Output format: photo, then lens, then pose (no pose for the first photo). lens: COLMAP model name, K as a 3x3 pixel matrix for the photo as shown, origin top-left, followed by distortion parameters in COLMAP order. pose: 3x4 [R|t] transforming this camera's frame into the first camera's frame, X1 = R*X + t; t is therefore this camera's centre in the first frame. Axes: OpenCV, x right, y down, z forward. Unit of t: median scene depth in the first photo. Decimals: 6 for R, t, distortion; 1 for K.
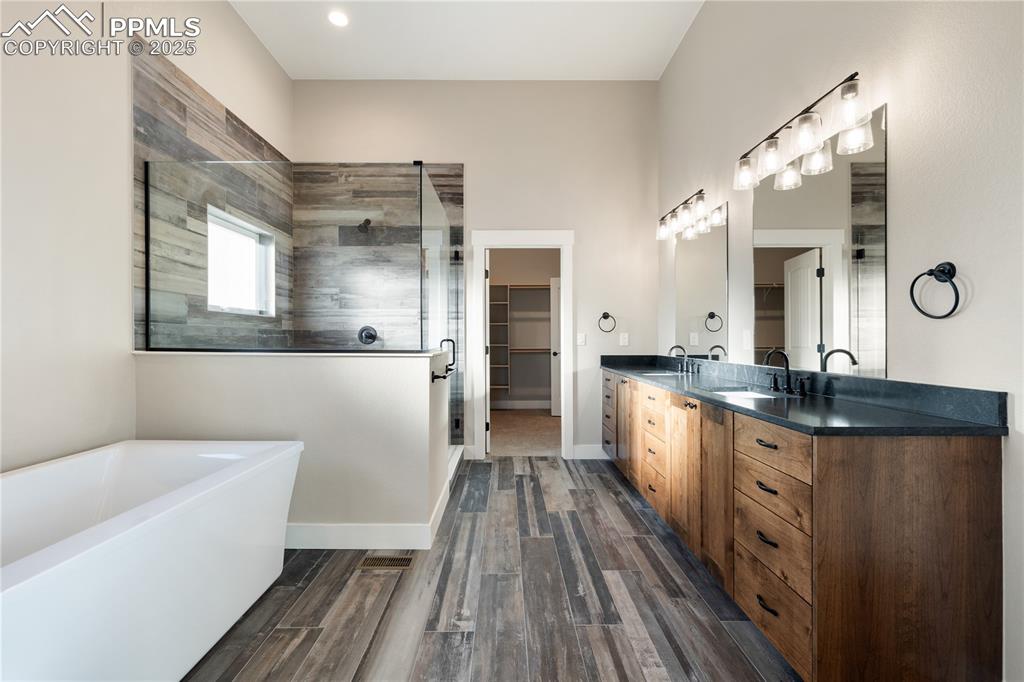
lens RADIAL K [[433.1, 0, 512.3], [0, 433.1, 335.9], [0, 0, 1]] dist [0.001023, 0.000079]
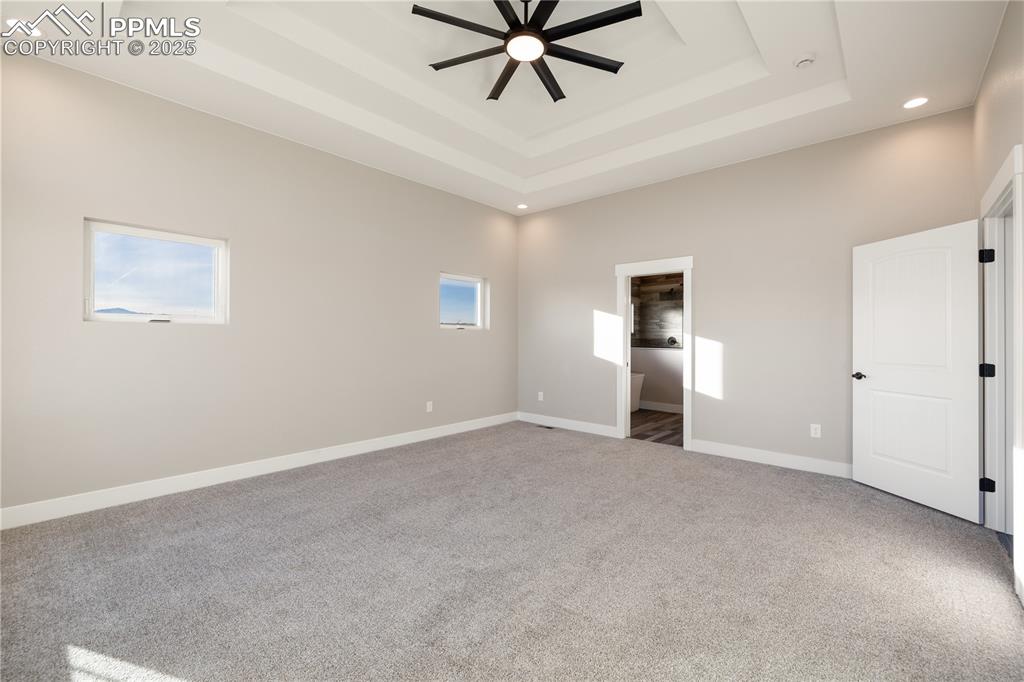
lens RADIAL K [[433.4, 0, 510.0], [0, 433.4, 333.7], [0, 0, 1]] dist [-0.000360, -0.000042]
pose [[0.735290, 0.000423, -0.677752, 0.715373], [-0.002134, 0.999996, -0.001691, -0.043142], [0.677749, 0.002690, 0.735289, -1.522049]]
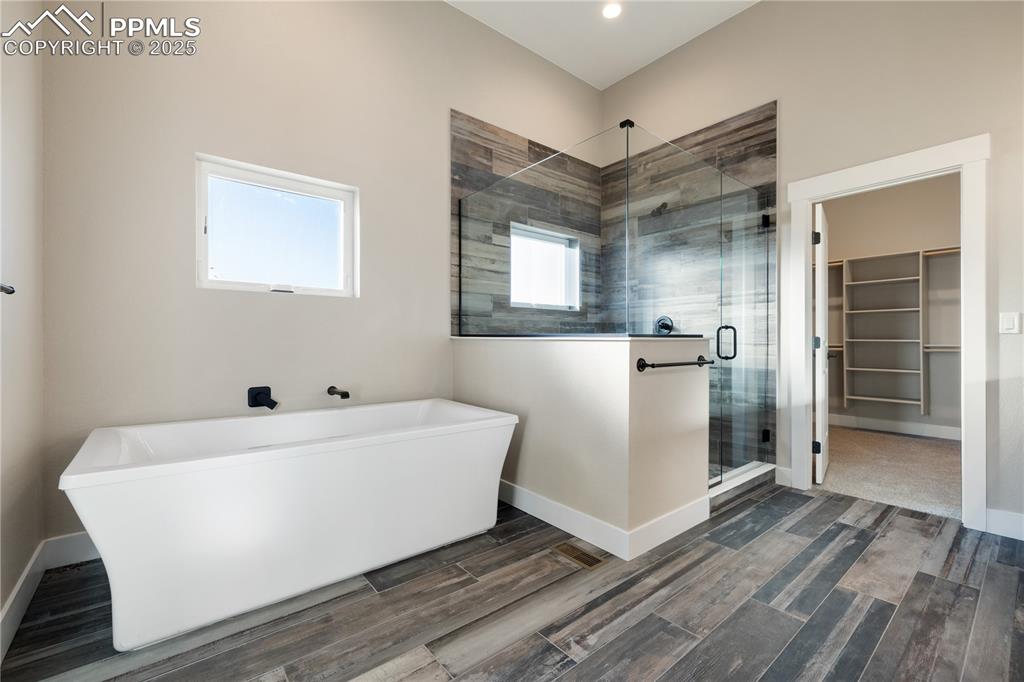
lens RADIAL K [[433.1, 0, 512.3], [0, 433.1, 335.9], [0, 0, 1]] dist [0.001023, 0.000079]
pose [[0.630665, -0.008481, -0.776009, 0.244012], [0.006308, 0.999963, -0.005802, 0.030797], [0.776029, -0.001236, 0.630695, 0.193036]]
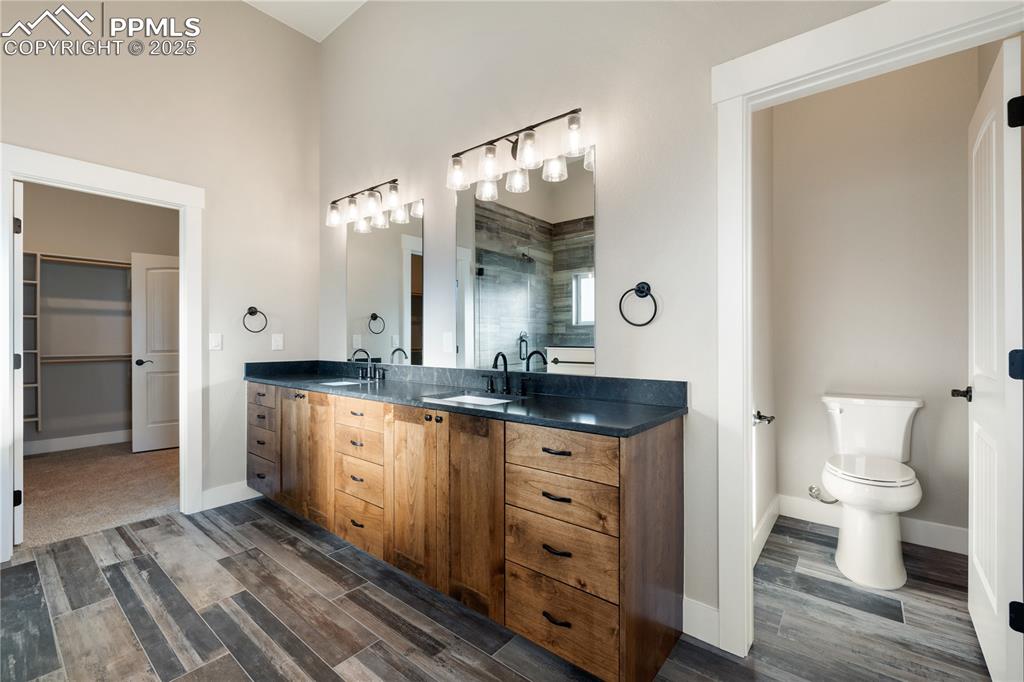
lens RADIAL K [[429.3, 0, 508.8], [0, 429.3, 338.0], [0, 0, 1]] dist [-0.002432, -0.000173]
pose [[0.643803, 0.006260, 0.765166, -0.095093], [-0.006535, 0.999975, -0.002683, 0.000204], [-0.765163, -0.003273, 0.643828, 0.211546]]
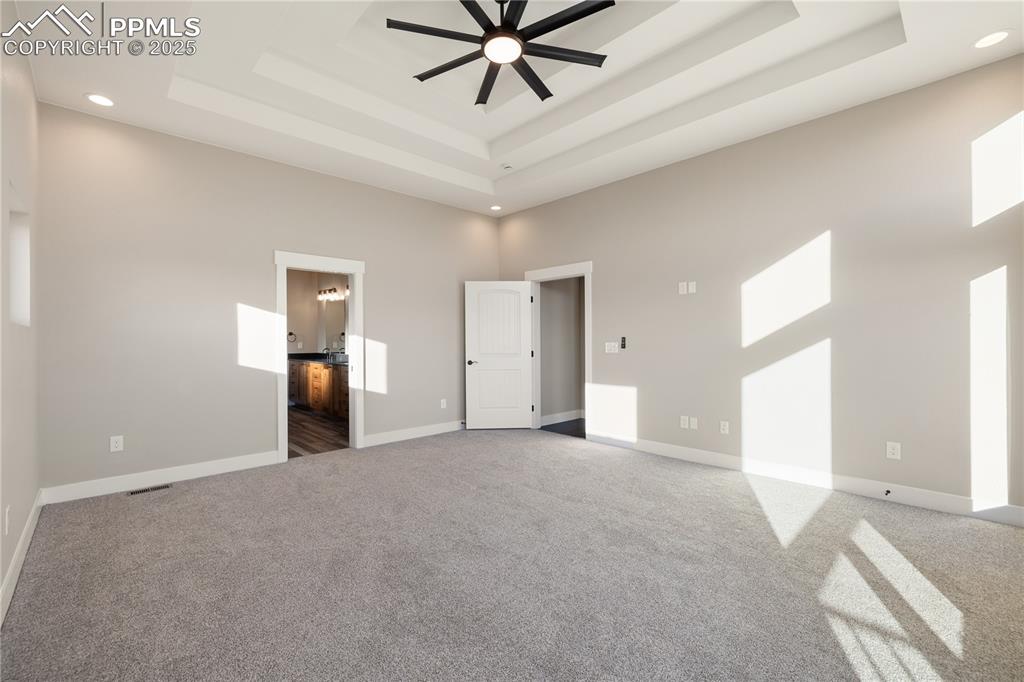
lens RADIAL K [[429.3, 0, 508.8], [0, 429.3, 338.0], [0, 0, 1]] dist [-0.002432, -0.000173]
pose [[0.731233, 0.002954, 0.682121, -0.524679], [-0.004153, 0.999991, 0.000122, -0.042418], [-0.682115, -0.002921, 0.731239, -1.498198]]
